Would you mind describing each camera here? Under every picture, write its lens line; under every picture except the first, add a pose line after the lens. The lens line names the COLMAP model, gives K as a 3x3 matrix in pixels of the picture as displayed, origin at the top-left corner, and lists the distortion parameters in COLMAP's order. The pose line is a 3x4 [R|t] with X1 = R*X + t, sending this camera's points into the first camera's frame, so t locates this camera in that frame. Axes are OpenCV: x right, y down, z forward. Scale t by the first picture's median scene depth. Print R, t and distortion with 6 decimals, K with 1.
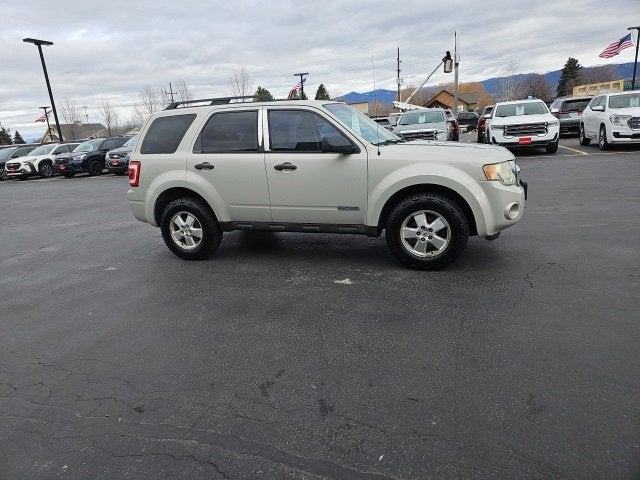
lens RADIAL K [[417.9, 0, 310.7], [0, 417.9, 234.2], [0, 0, 1]] dist [0.059460, -0.044561]
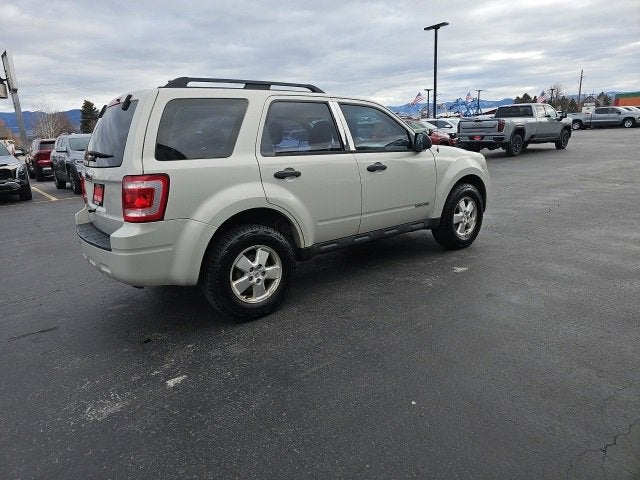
lens RADIAL K [[417.9, 0, 312.7], [0, 417.9, 241.3], [0, 0, 1]] dist [0.060546, -0.048278]
pose [[0.534001, -0.163964, 0.829433, -0.814515], [0.222481, 0.973693, 0.049245, -0.074329], [-0.815687, 0.158236, 0.556431, 0.578294]]
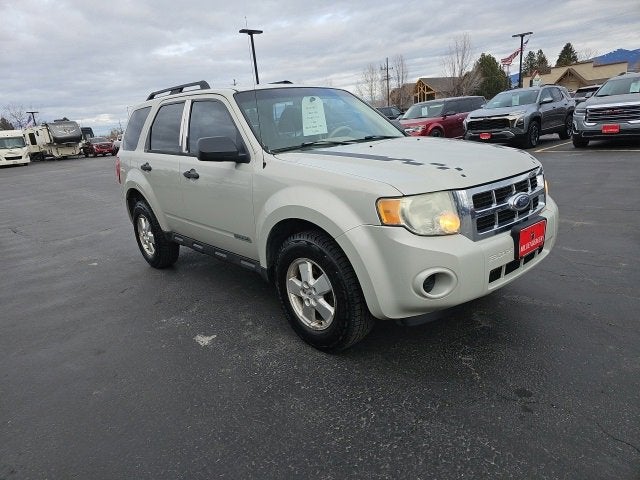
lens RADIAL K [[417.9, 0, 316.4], [0, 417.9, 241.1], [0, 0, 1]] dist [0.059460, -0.044561]
pose [[0.884457, 0.120140, -0.450891, 0.468331], [-0.087844, 0.991879, 0.091975, -0.117731], [0.458279, -0.041740, 0.887828, 0.361602]]
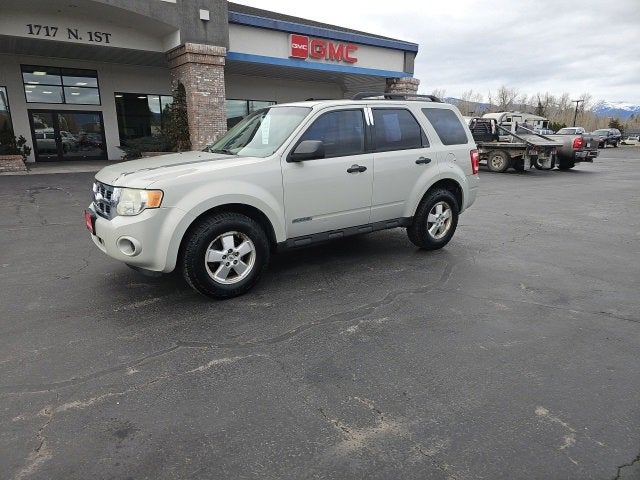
lens RADIAL K [[417.9, 0, 314.5], [0, 417.9, 235.4], [0, 0, 1]] dist [0.060546, -0.048278]
pose [[-0.563673, 0.267036, -0.781642, 0.849884], [-0.156528, 0.894621, 0.418512, -0.466294], [0.811032, 0.358253, -0.462475, 1.629081]]
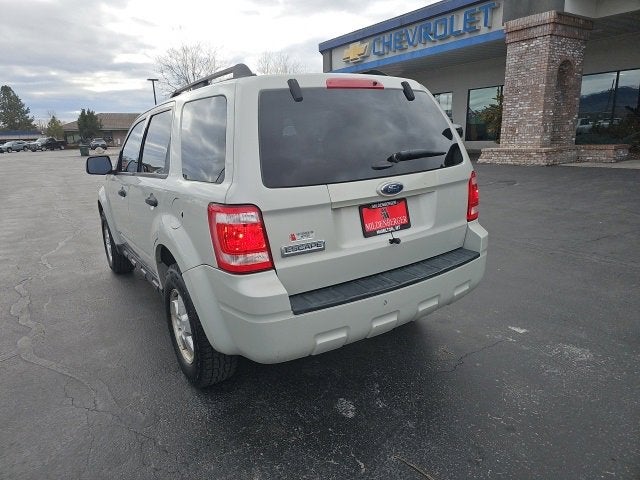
lens RADIAL K [[417.9, 0, 311.4], [0, 417.9, 235.3], [0, 0, 1]] dist [0.060546, -0.048278]
pose [[-0.799883, -0.035190, 0.599123, -0.625038], [0.241856, 0.894729, 0.375453, -0.367648], [-0.549266, 0.445220, -0.707168, 1.617156]]
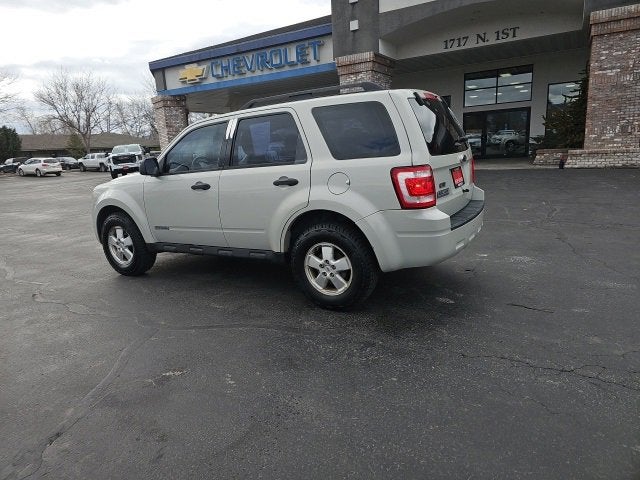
lens RADIAL K [[417.9, 0, 309.9], [0, 417.9, 238.0], [0, 0, 1]] dist [0.060546, -0.048278]
pose [[-0.972268, 0.088549, 0.216460, -0.309094], [0.175854, 0.886967, 0.427041, -0.467442], [-0.154179, 0.453264, -0.877941, 1.998240]]
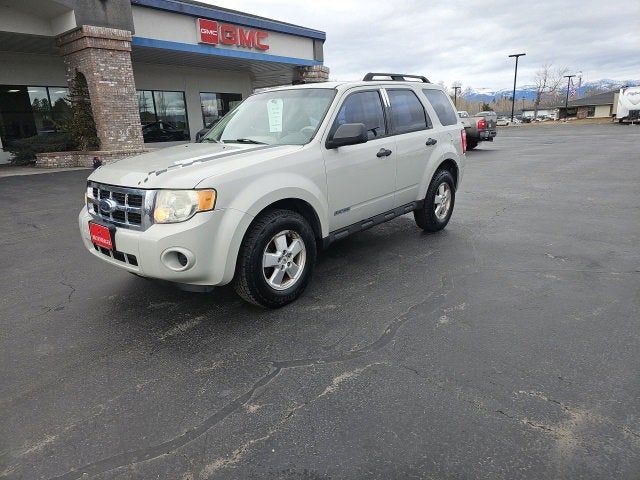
lens RADIAL K [[417.4, 0, 320.5], [0, 417.4, 236.3], [0, 0, 1]] dist [0.054786, -0.040770]
pose [[-0.339779, 0.330950, -0.880354, 0.910323], [-0.163957, 0.900867, 0.401941, -0.403058], [0.926104, 0.280911, -0.251834, 1.385429]]
